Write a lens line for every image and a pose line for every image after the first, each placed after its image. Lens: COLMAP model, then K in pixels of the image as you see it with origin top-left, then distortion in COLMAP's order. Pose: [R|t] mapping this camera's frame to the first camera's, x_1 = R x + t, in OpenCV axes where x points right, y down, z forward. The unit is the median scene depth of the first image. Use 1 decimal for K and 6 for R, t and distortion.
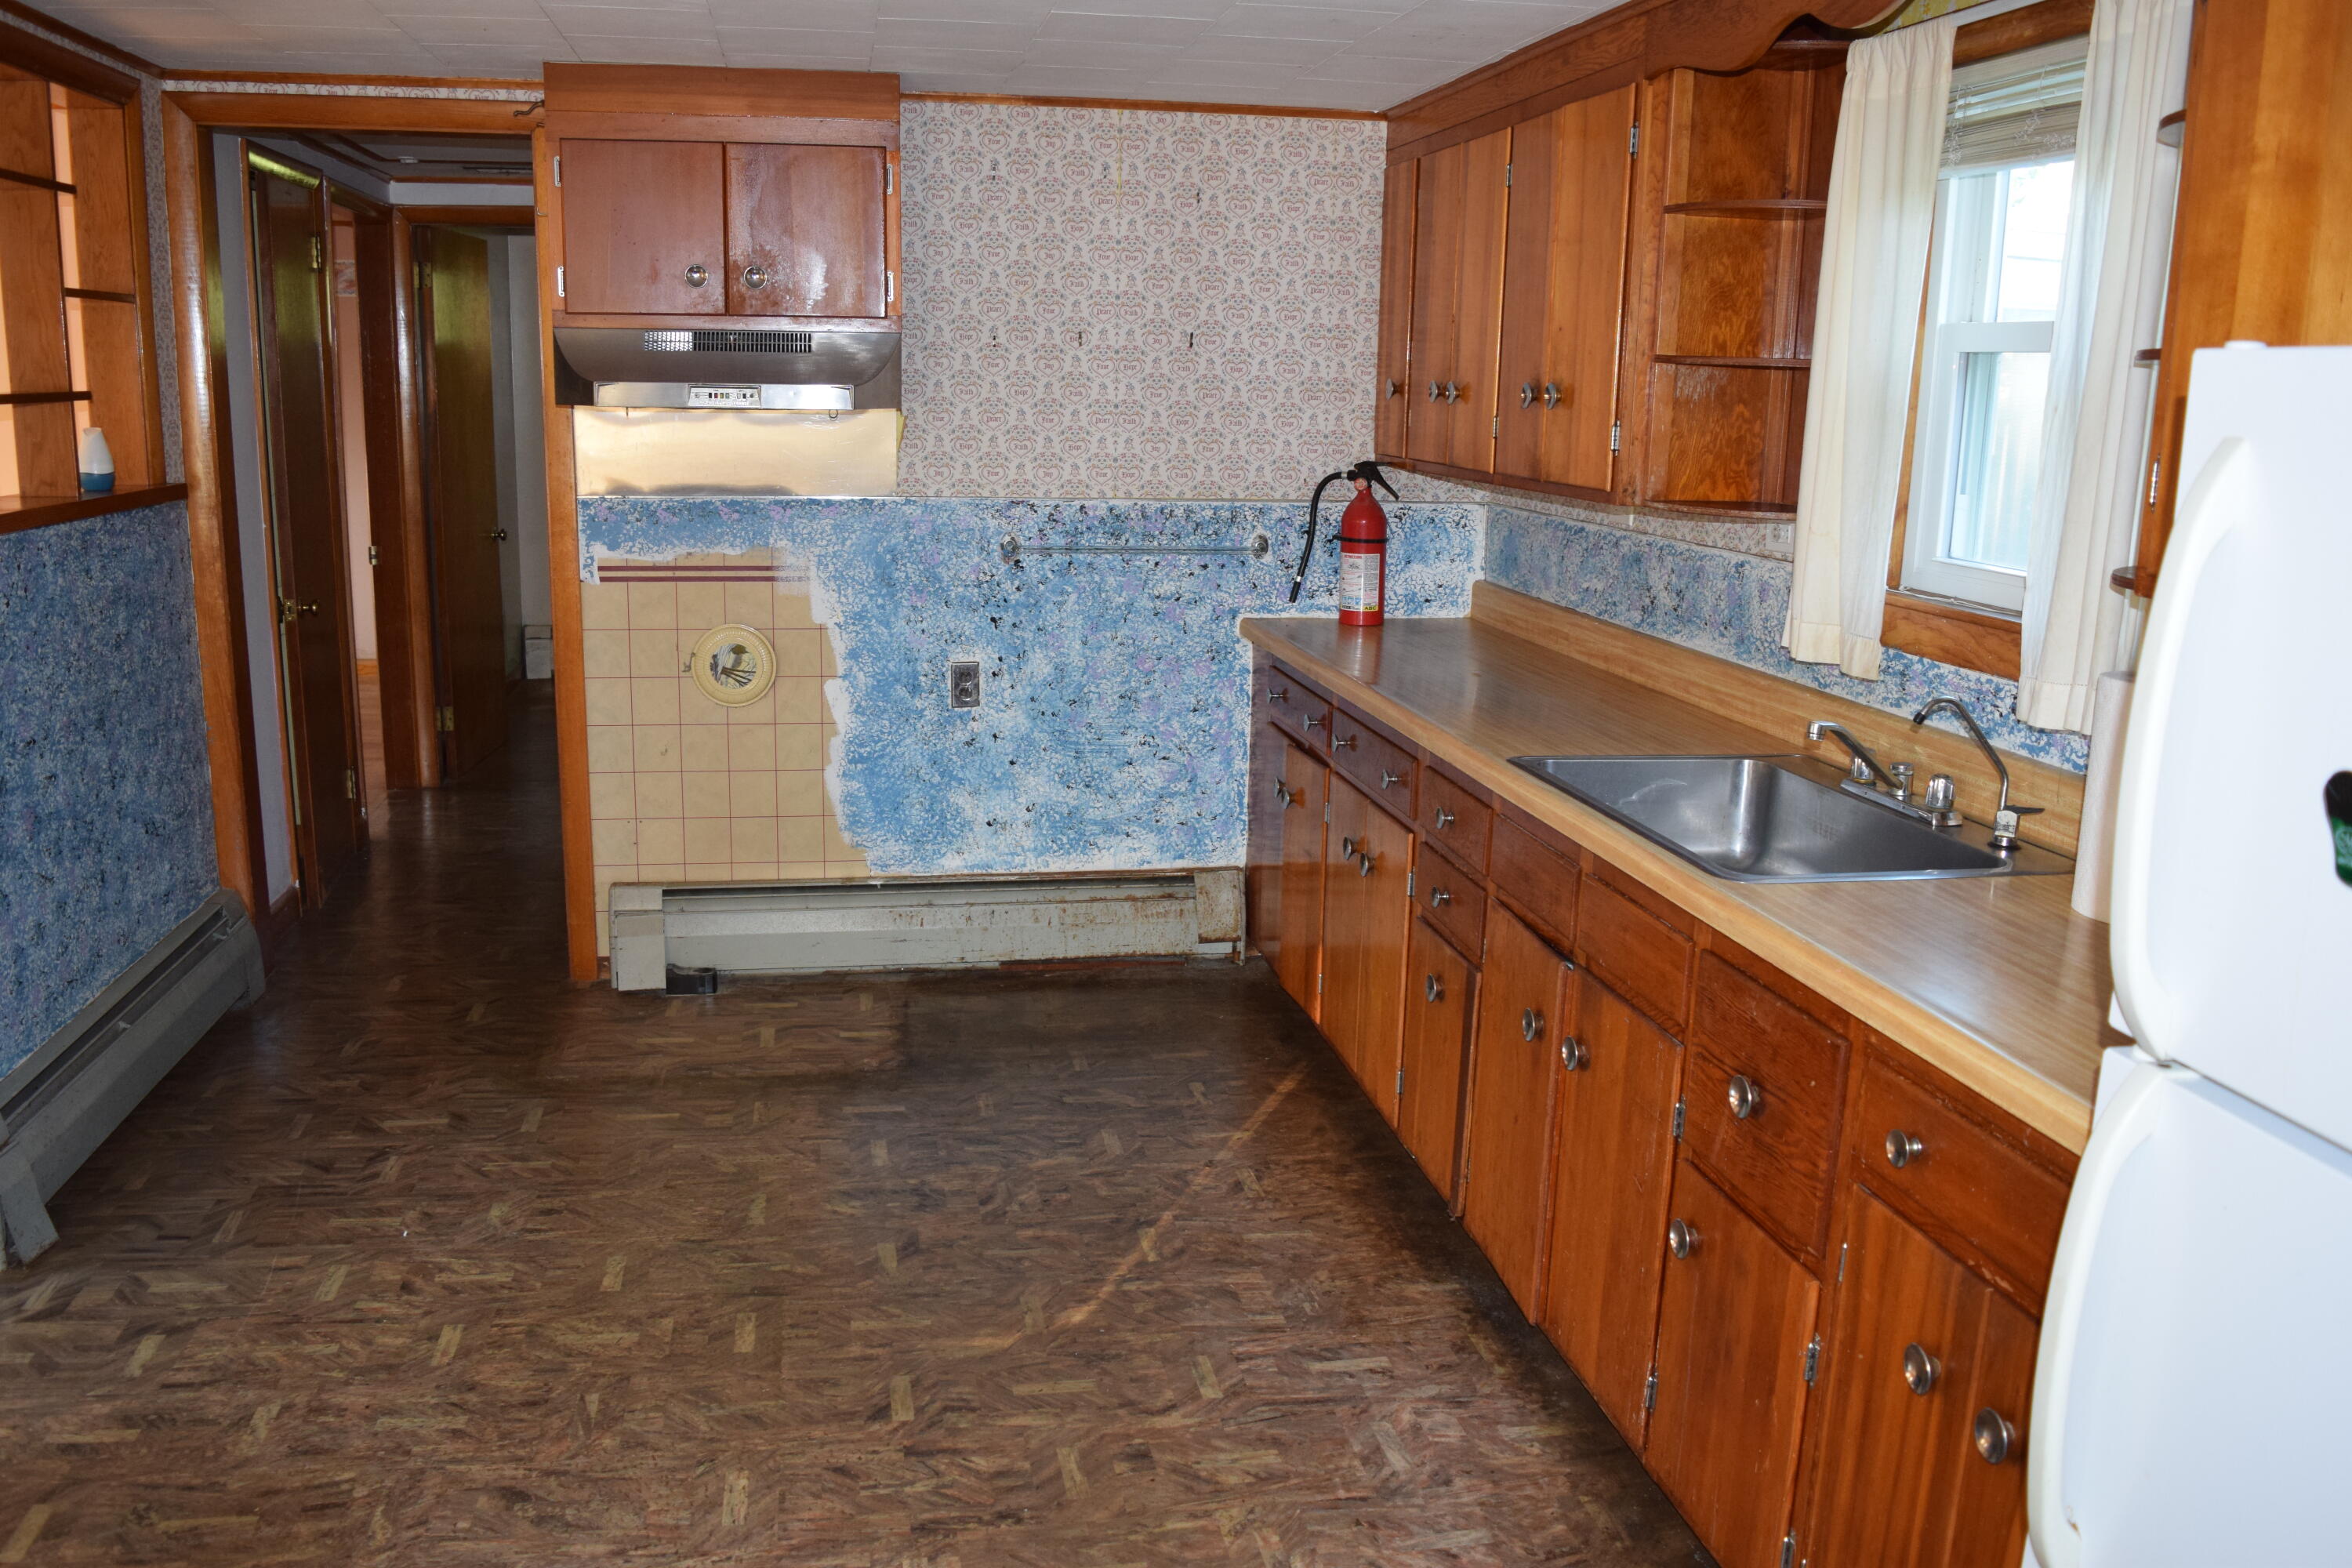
lens RADIAL K [[1842.3, 0, 1135.1], [0, 1842.3, 772.3], [0, 0, 1]] dist [-0.098769, 0.023798]
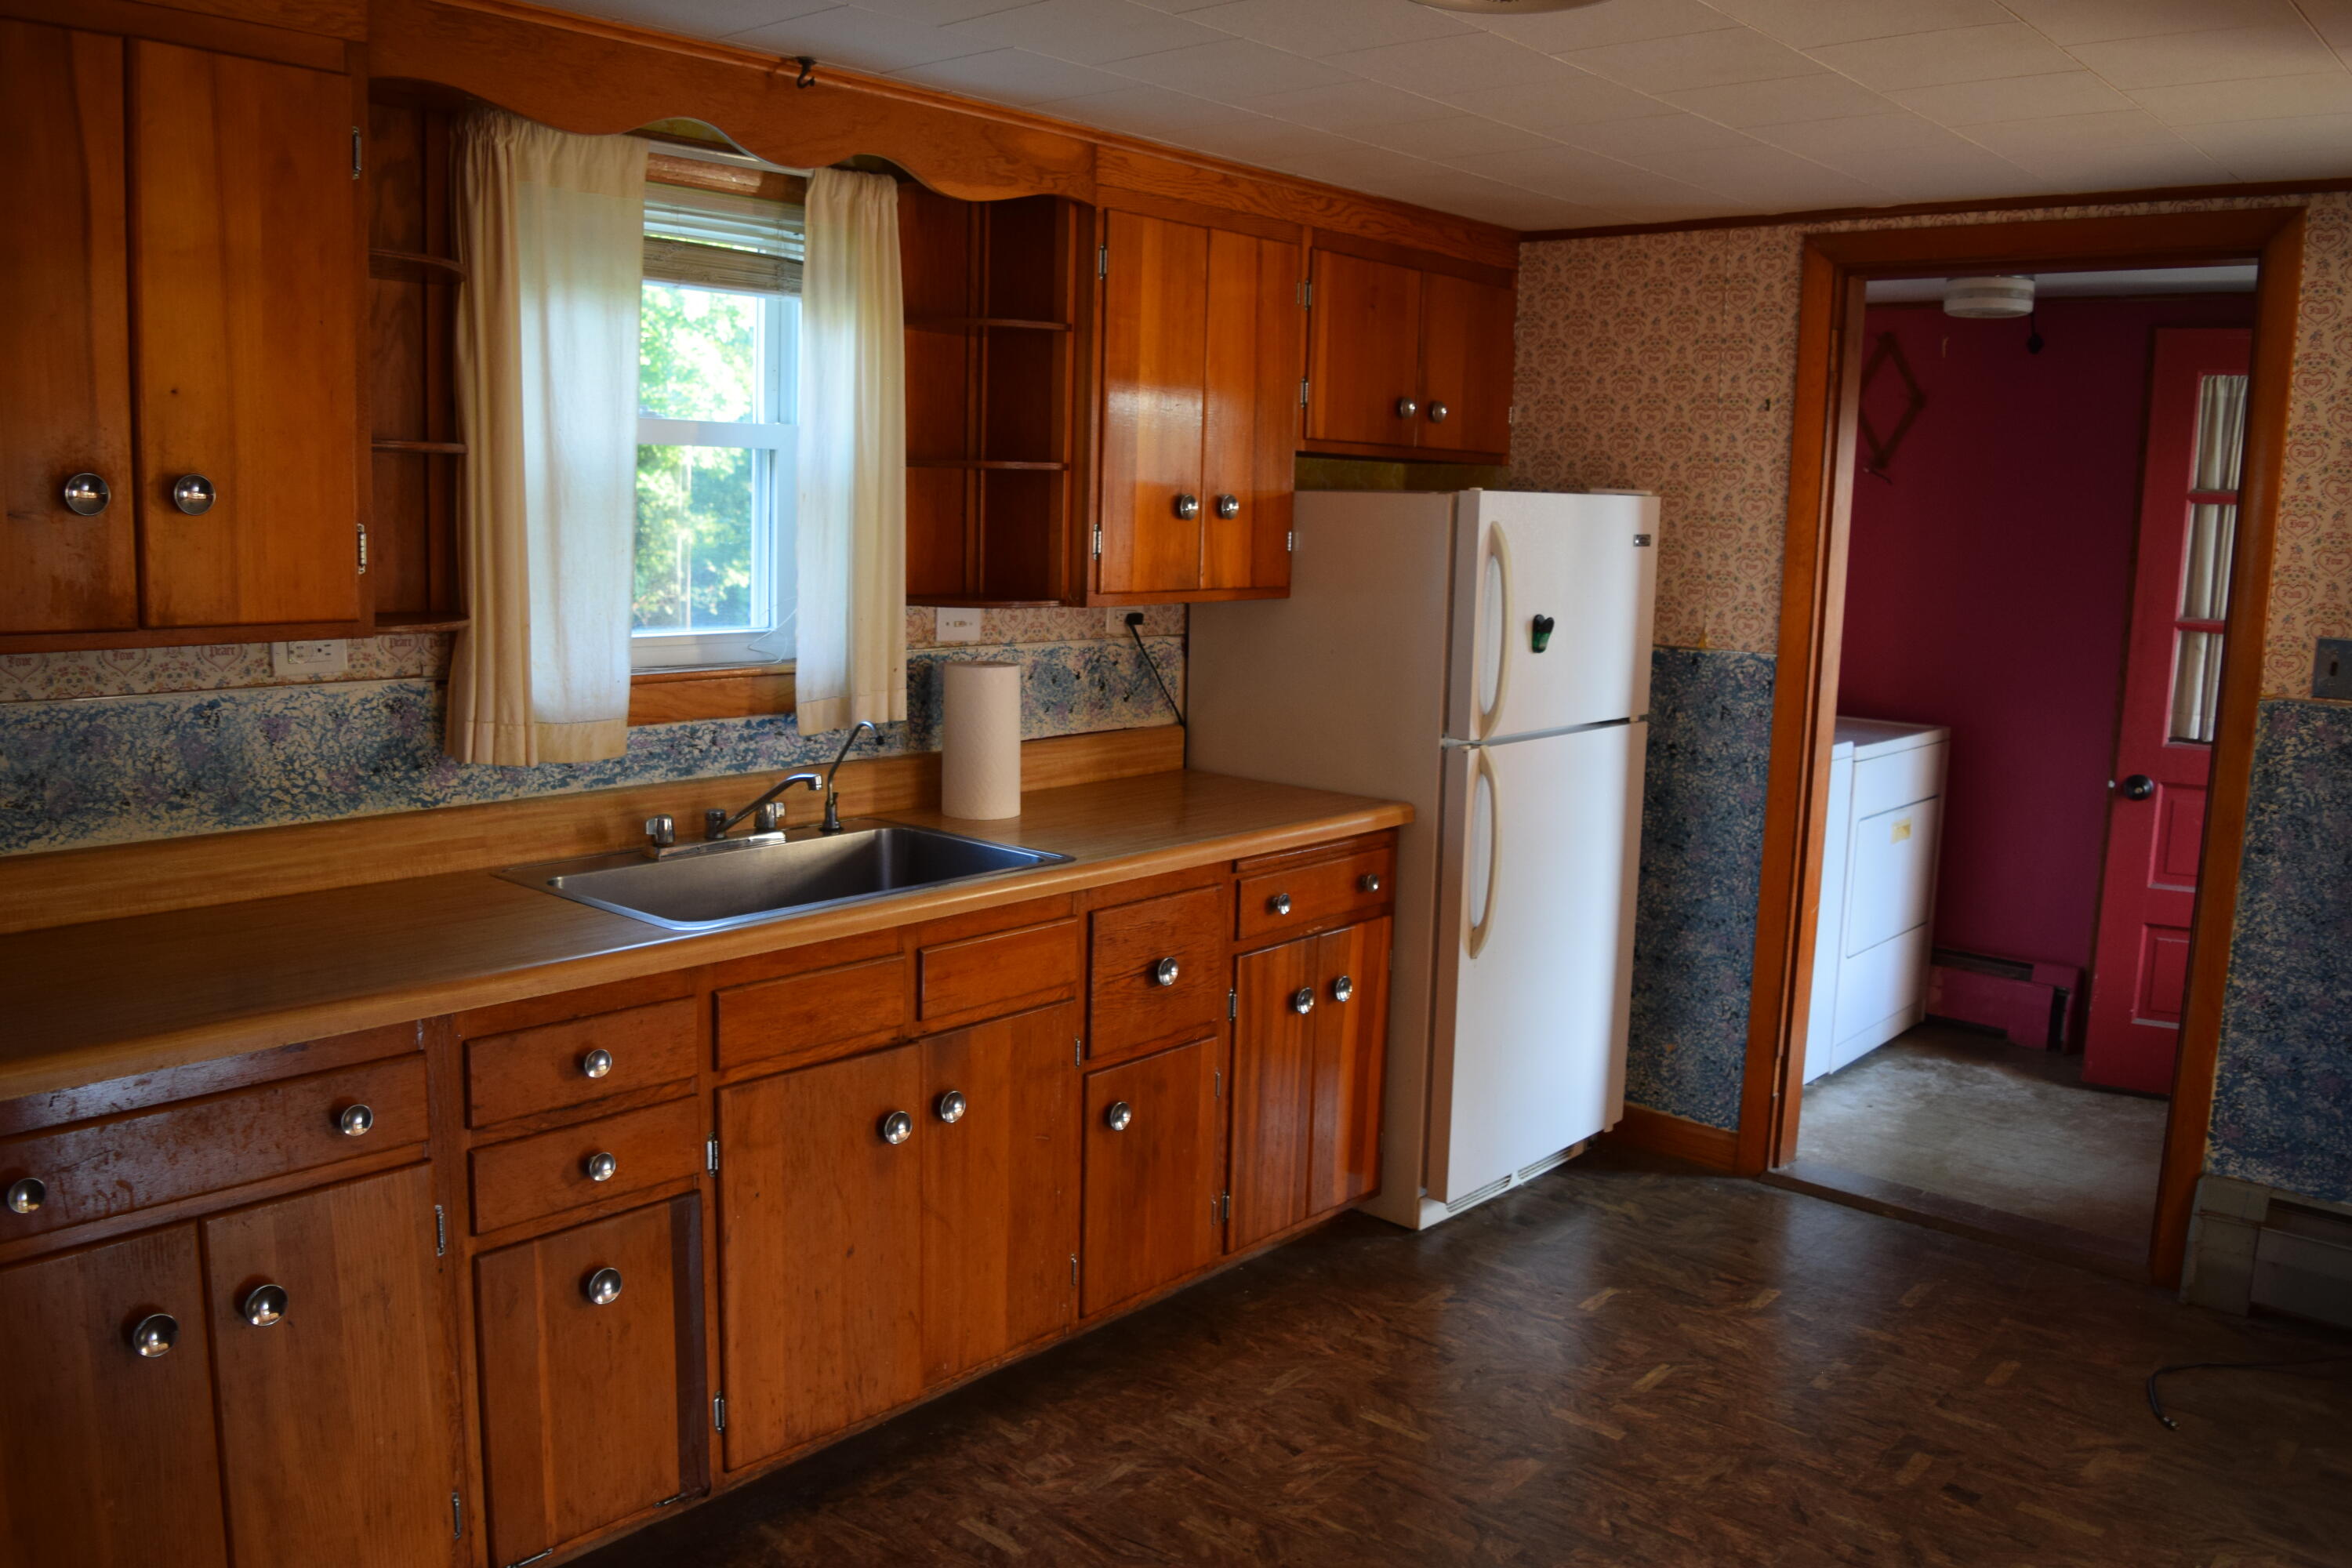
lens RADIAL K [[1842.3, 0, 1163.1], [0, 1842.3, 774.0], [0, 0, 1]] dist [-0.098769, 0.023798]
pose [[-0.623656, -0.153061, 0.766567, -0.591334], [0.123443, 0.949054, 0.289928, -0.306524], [-0.771890, 0.275443, -0.572989, 1.360054]]
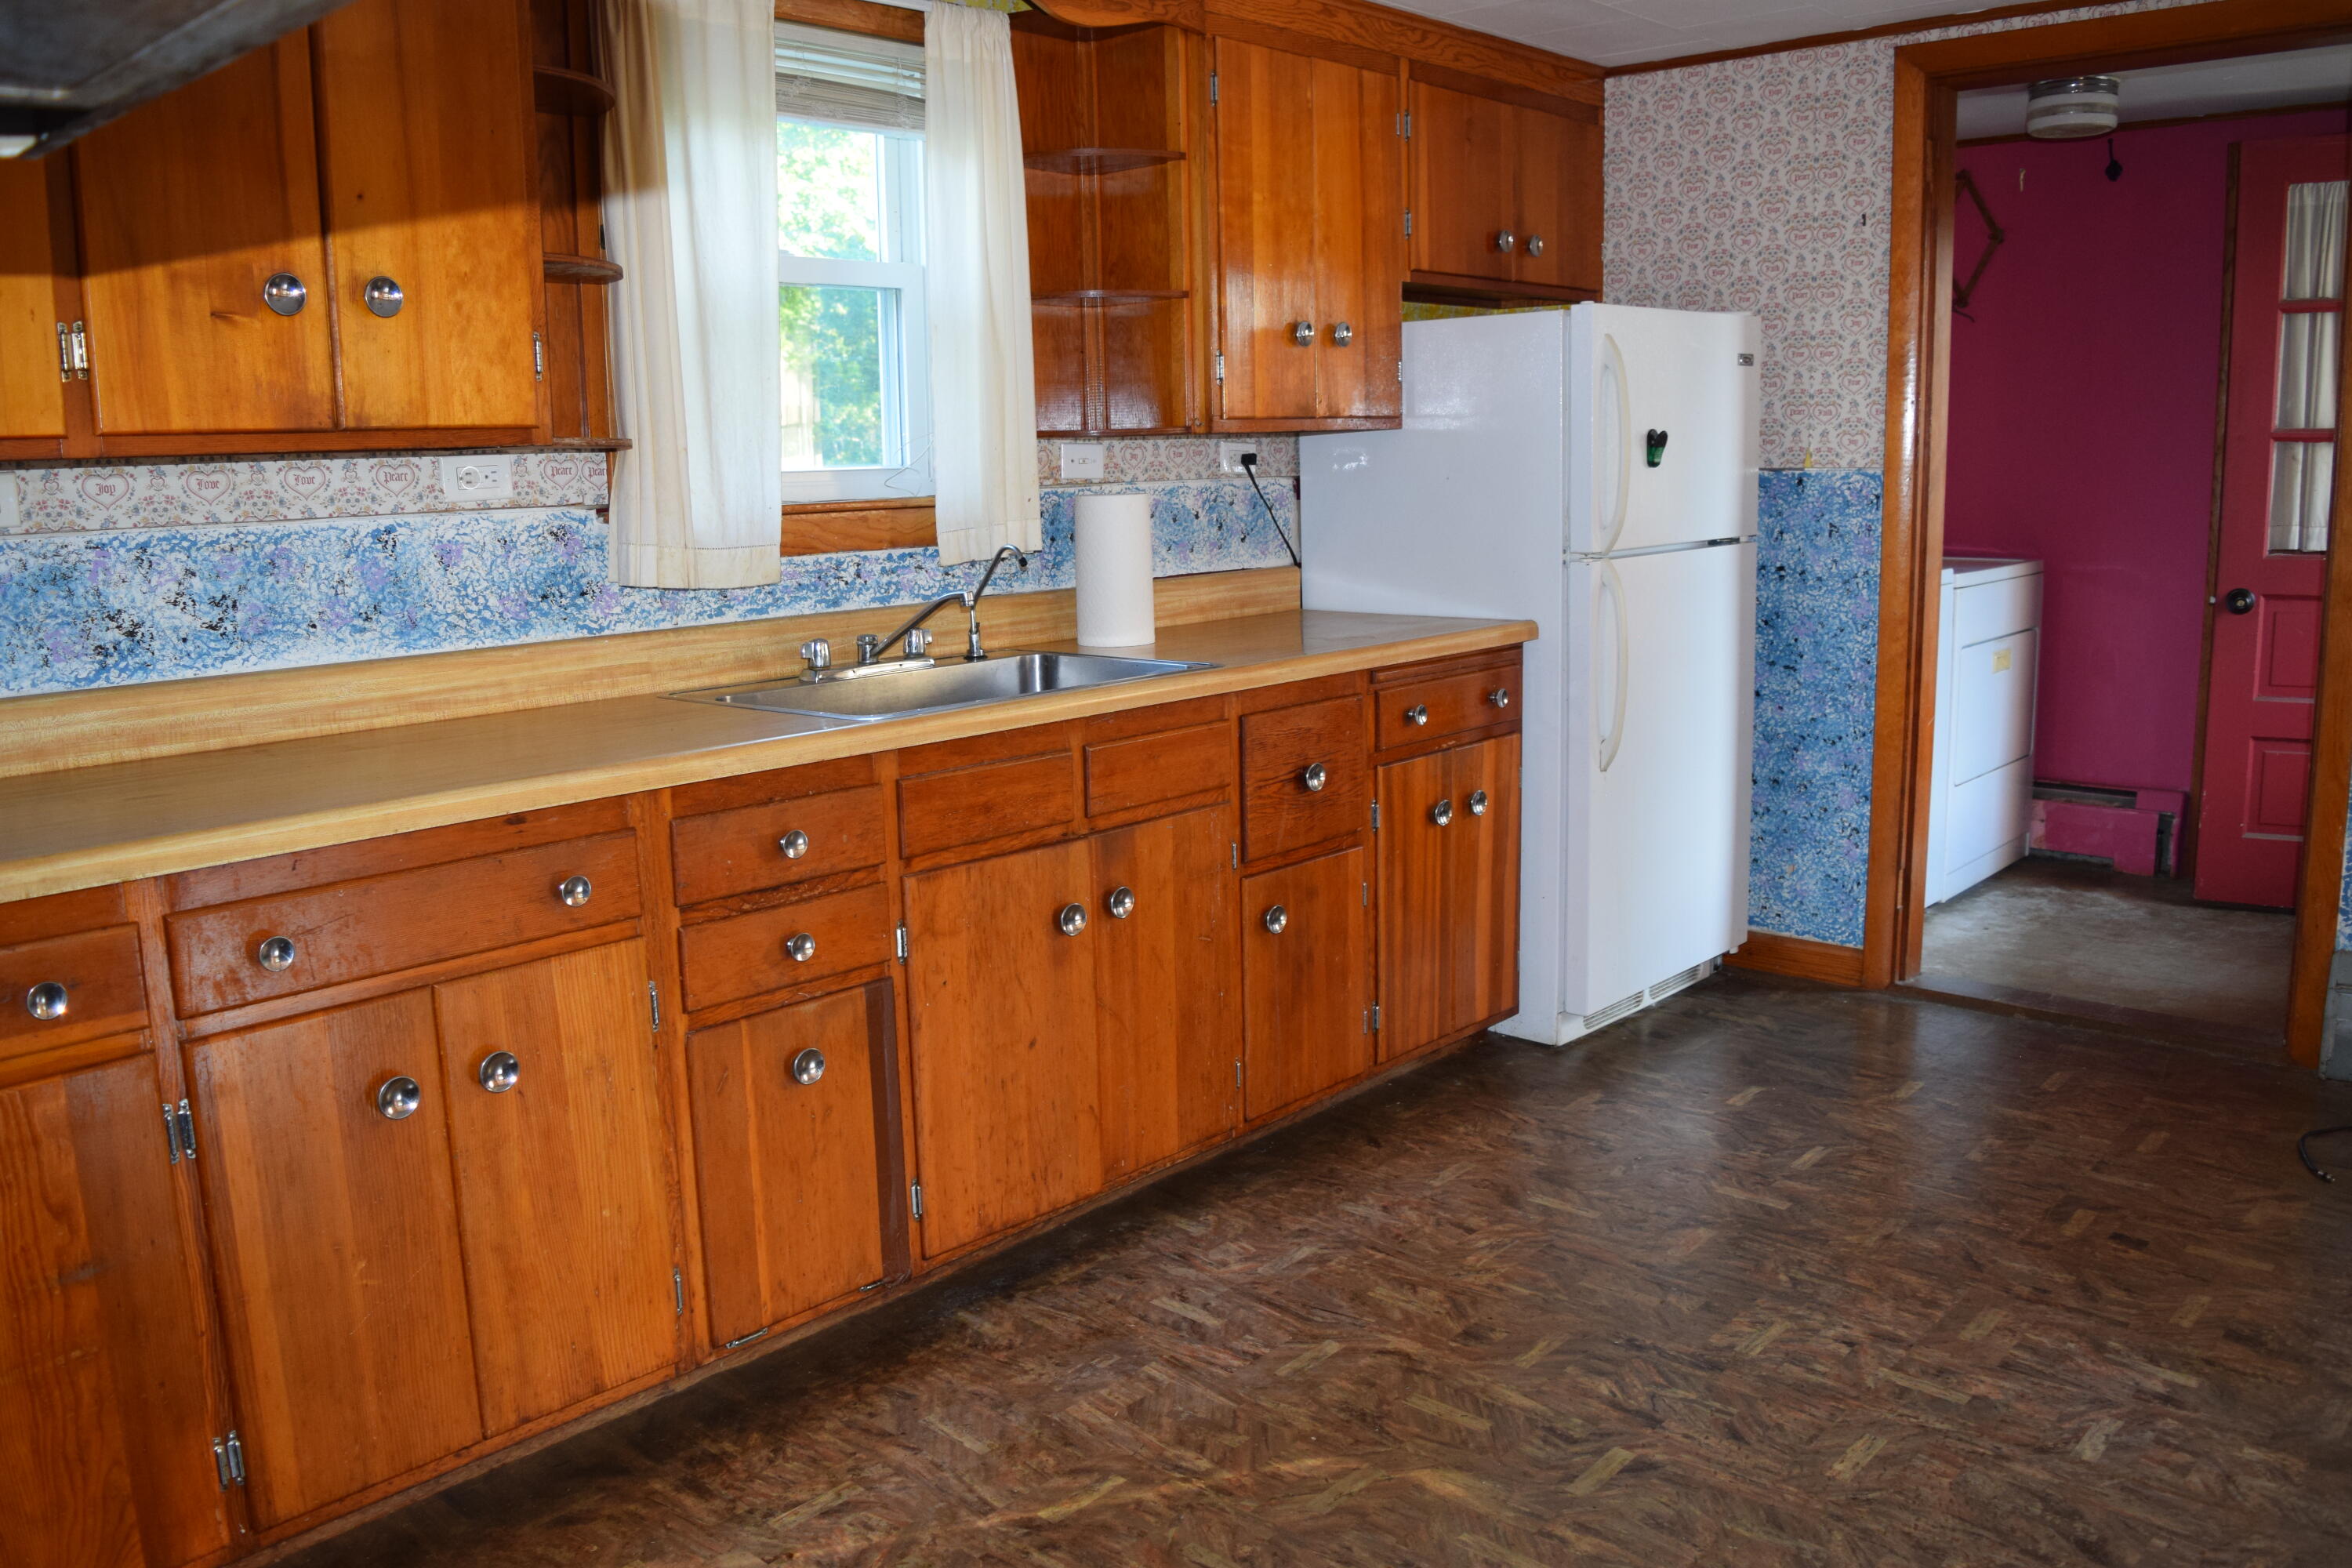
lens RADIAL K [[1842.3, 0, 1164.9], [0, 1842.3, 779.0], [0, 0, 1]] dist [-0.098769, 0.023798]
pose [[-0.613313, -0.144650, 0.776482, -0.580145], [0.174396, 0.934023, 0.311747, -0.237424], [-0.770346, 0.326614, -0.547622, 1.445391]]
